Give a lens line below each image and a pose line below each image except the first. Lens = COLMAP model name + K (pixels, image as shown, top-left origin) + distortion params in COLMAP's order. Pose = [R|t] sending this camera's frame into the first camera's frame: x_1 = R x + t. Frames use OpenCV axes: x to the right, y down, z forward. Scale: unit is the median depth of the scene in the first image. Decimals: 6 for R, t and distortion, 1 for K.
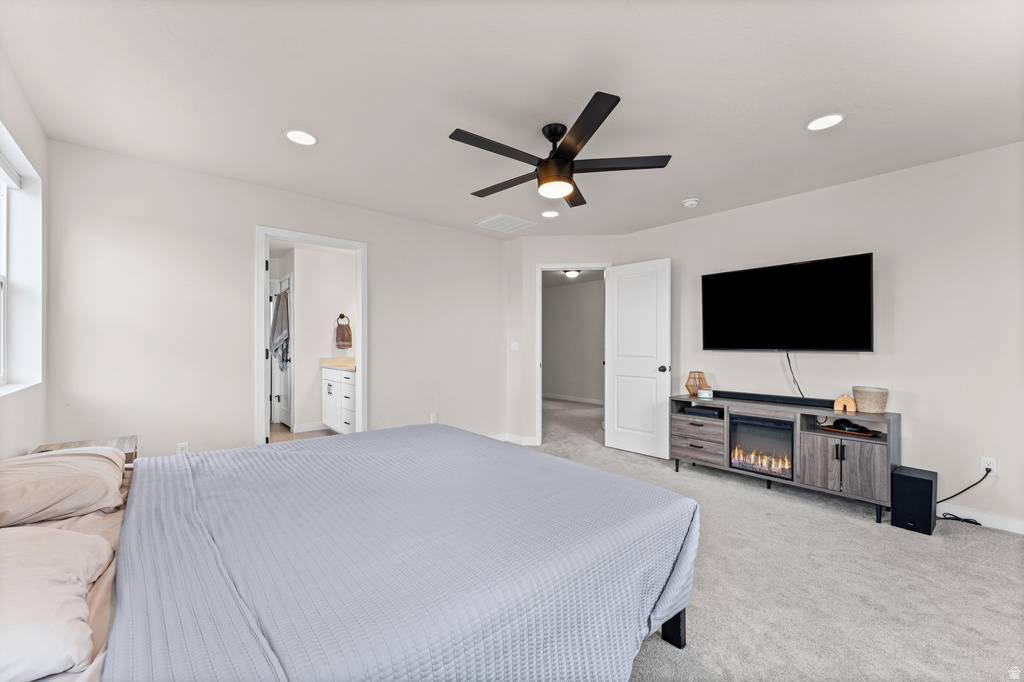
lens RADIAL K [[414.7, 0, 512.4], [0, 414.7, 343.2], [0, 0, 1]] dist [-0.000288, -0.000015]
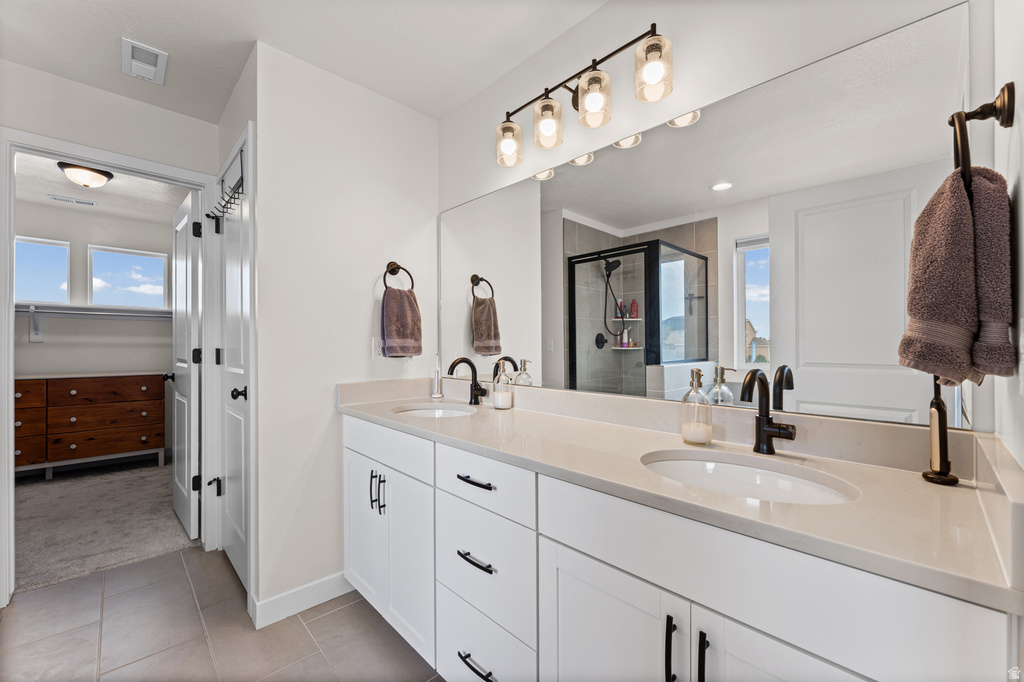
lens RADIAL K [[414.7, 0, 511.7], [0, 414.7, 342.9], [0, 0, 1]] dist [-0.000288, -0.000015]
pose [[0.998597, -0.000711, 0.052955, -0.331854], [0.000269, 0.999965, 0.008359, -0.002039], [-0.052959, -0.008333, 0.998562, 0.639246]]
